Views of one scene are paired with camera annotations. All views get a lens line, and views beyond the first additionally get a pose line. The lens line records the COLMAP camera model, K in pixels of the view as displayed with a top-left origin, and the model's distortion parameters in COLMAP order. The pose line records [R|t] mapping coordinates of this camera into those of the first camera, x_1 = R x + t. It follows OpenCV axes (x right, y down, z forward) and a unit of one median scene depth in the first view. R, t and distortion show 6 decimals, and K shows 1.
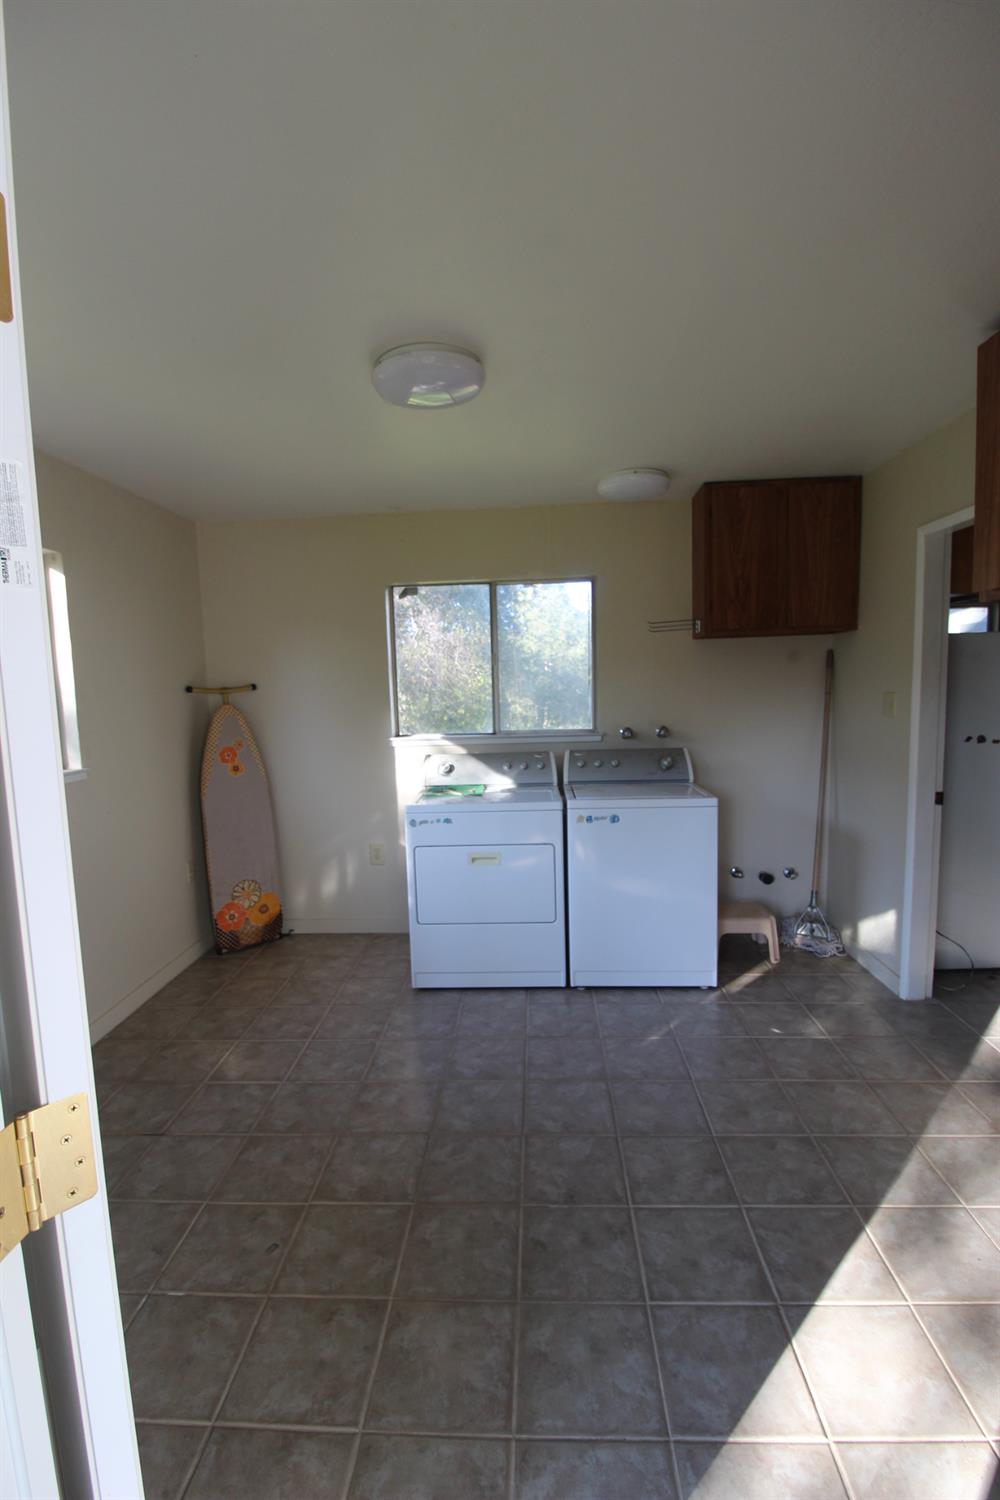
lens RADIAL K [[691.4, 0, 498.5], [0, 691.4, 754.6], [0, 0, 1]] dist [-0.017939, -0.004537]
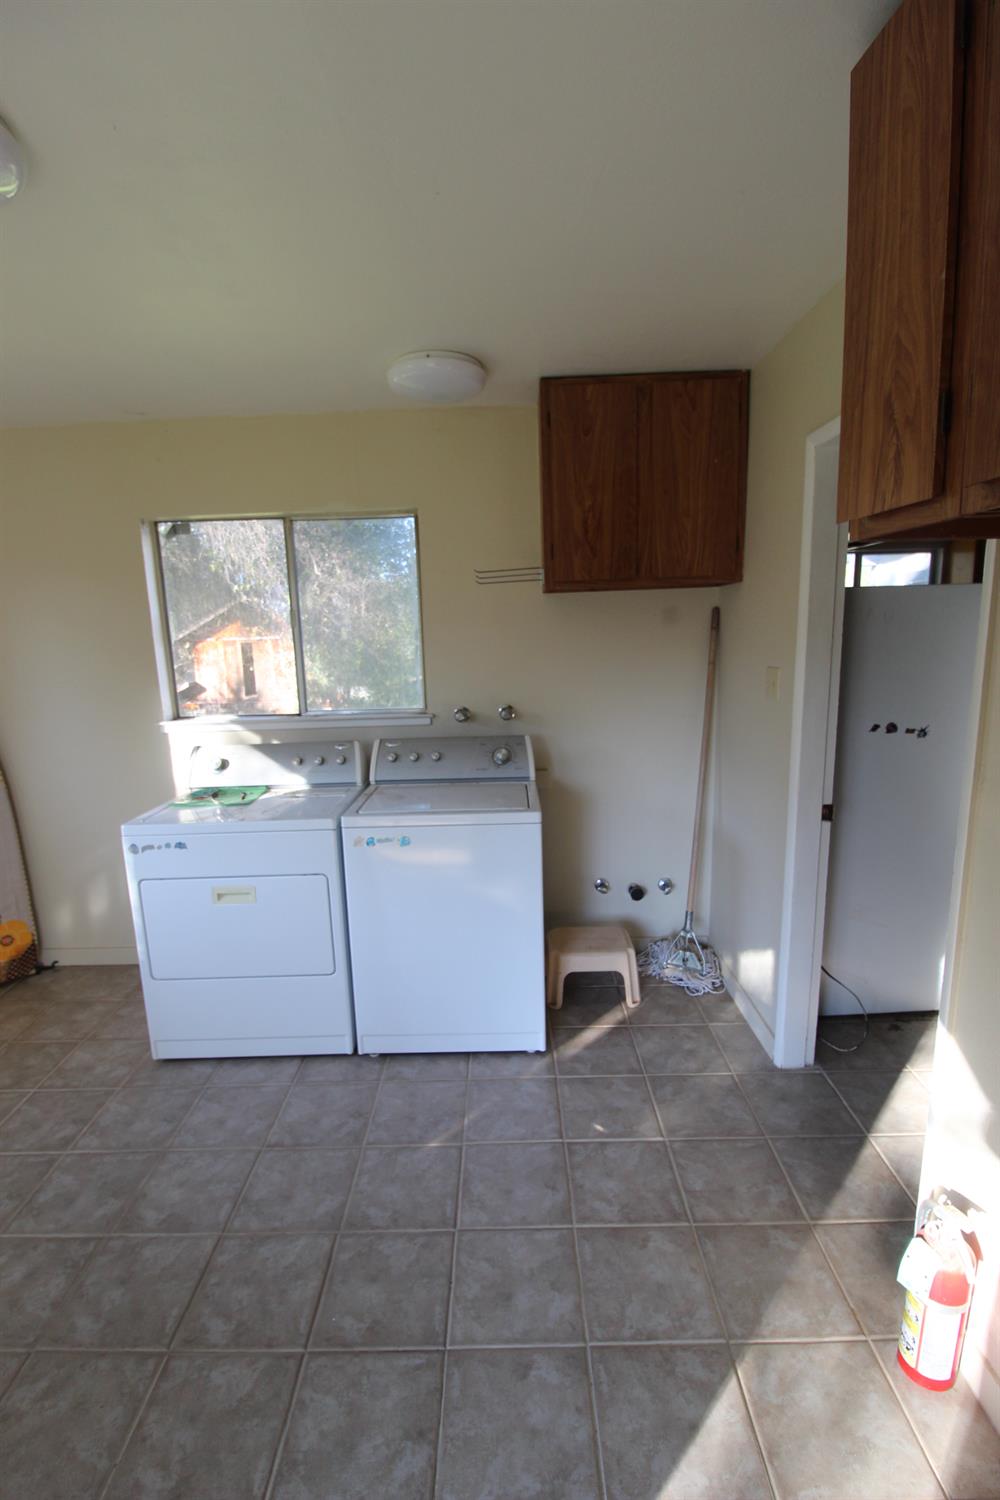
lens RADIAL K [[691.4, 0, 505.4], [0, 691.4, 757.7], [0, 0, 1]] dist [-0.017939, -0.004537]
pose [[0.998515, -0.010668, 0.053431, 0.232744], [0.006385, 0.996798, 0.079706, -0.053424], [-0.054110, -0.079247, 0.995385, 0.255677]]
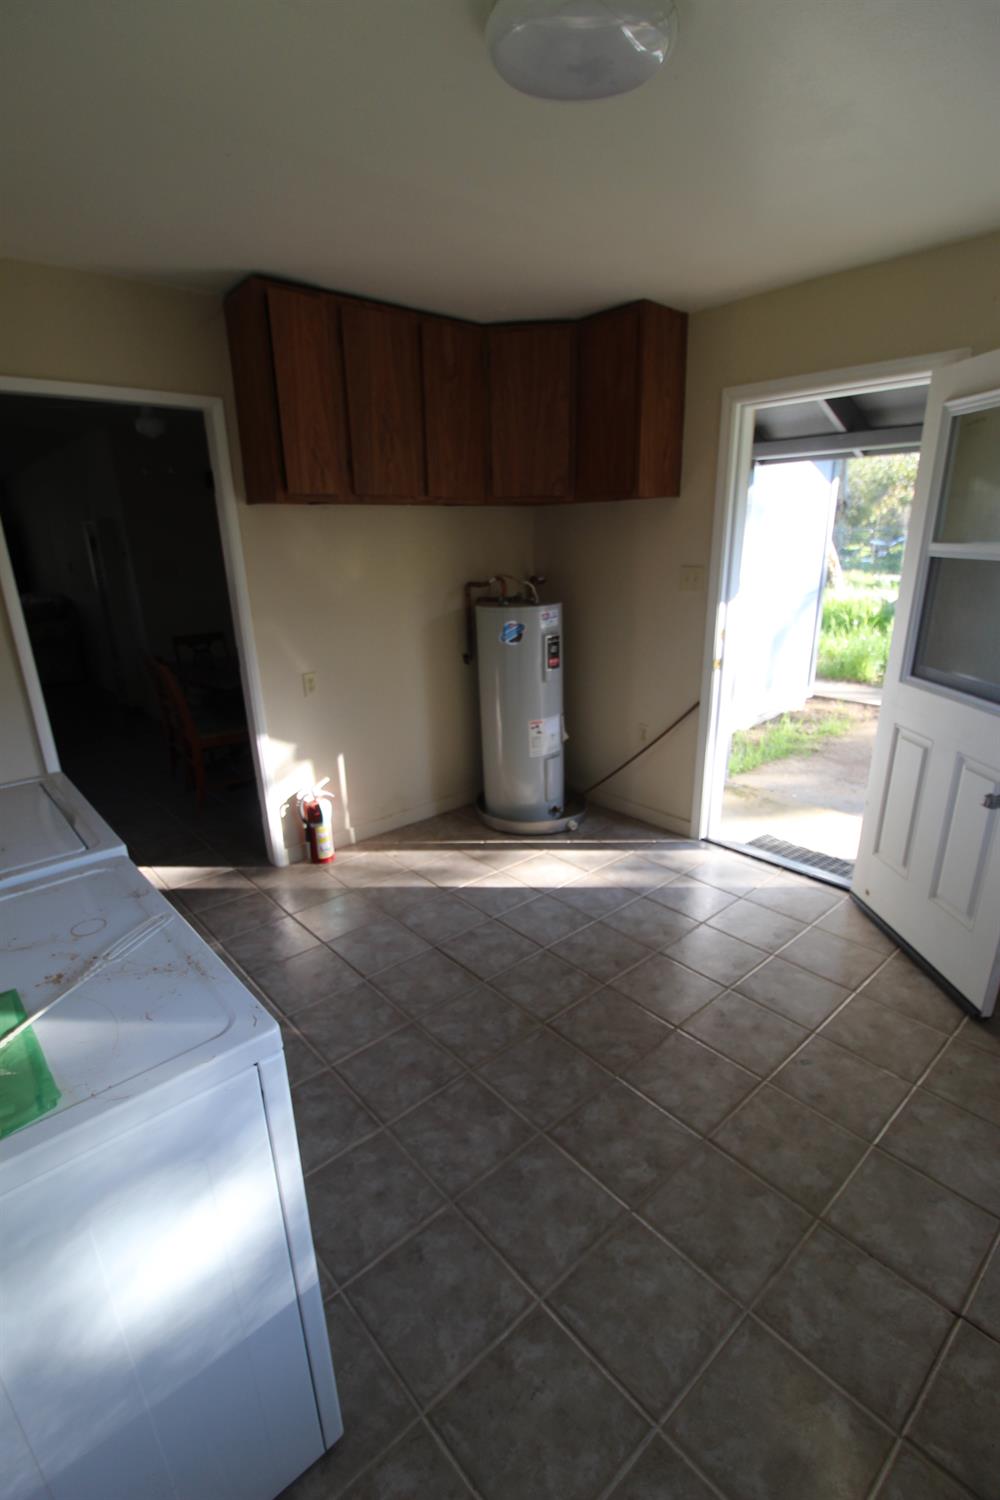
lens RADIAL K [[691.4, 0, 503.9], [0, 691.4, 754.8], [0, 0, 1]] dist [-0.017939, -0.004537]
pose [[-0.704251, -0.181313, 0.686408, -0.375985], [0.109127, 0.927703, 0.357014, -0.124382], [-0.701514, 0.326333, -0.633549, 1.071489]]
